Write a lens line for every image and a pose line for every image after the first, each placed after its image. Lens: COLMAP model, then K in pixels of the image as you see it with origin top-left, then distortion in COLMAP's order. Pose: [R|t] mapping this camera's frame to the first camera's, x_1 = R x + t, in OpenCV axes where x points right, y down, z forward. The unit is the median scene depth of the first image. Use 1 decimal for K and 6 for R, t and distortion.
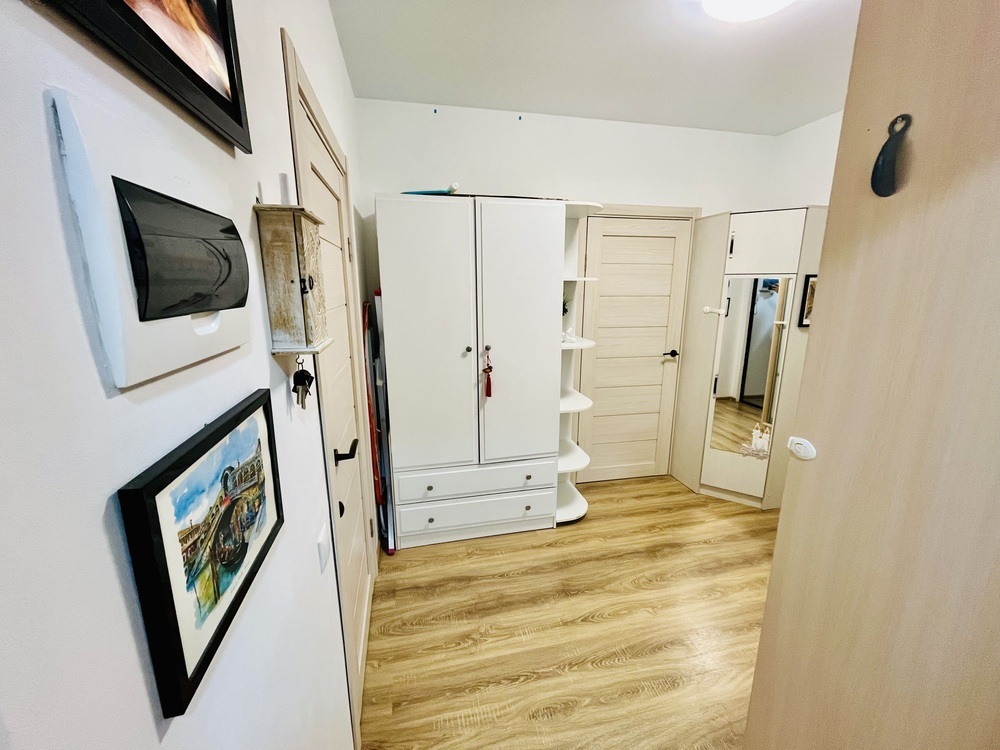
lens RADIAL K [[405.7, 0, 498.8], [0, 405.7, 373.5], [0, 0, 1]] dist [-0.003926, -0.000649]
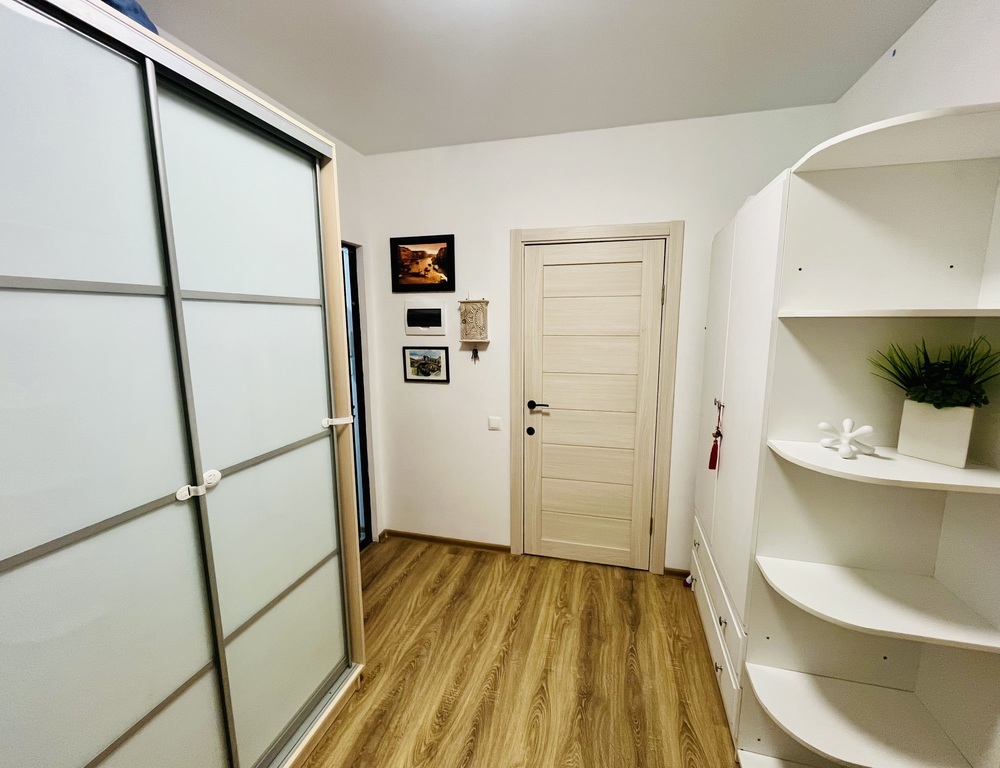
lens RADIAL K [[417.8, 0, 513.1], [0, 417.8, 383.4], [0, 0, 1]] dist [-0.002054, -0.000282]
pose [[-0.453032, 0.138672, -0.880643, 1.064936], [-0.187571, 0.950889, 0.246226, -0.285770], [0.871538, 0.276732, -0.404772, 1.245032]]
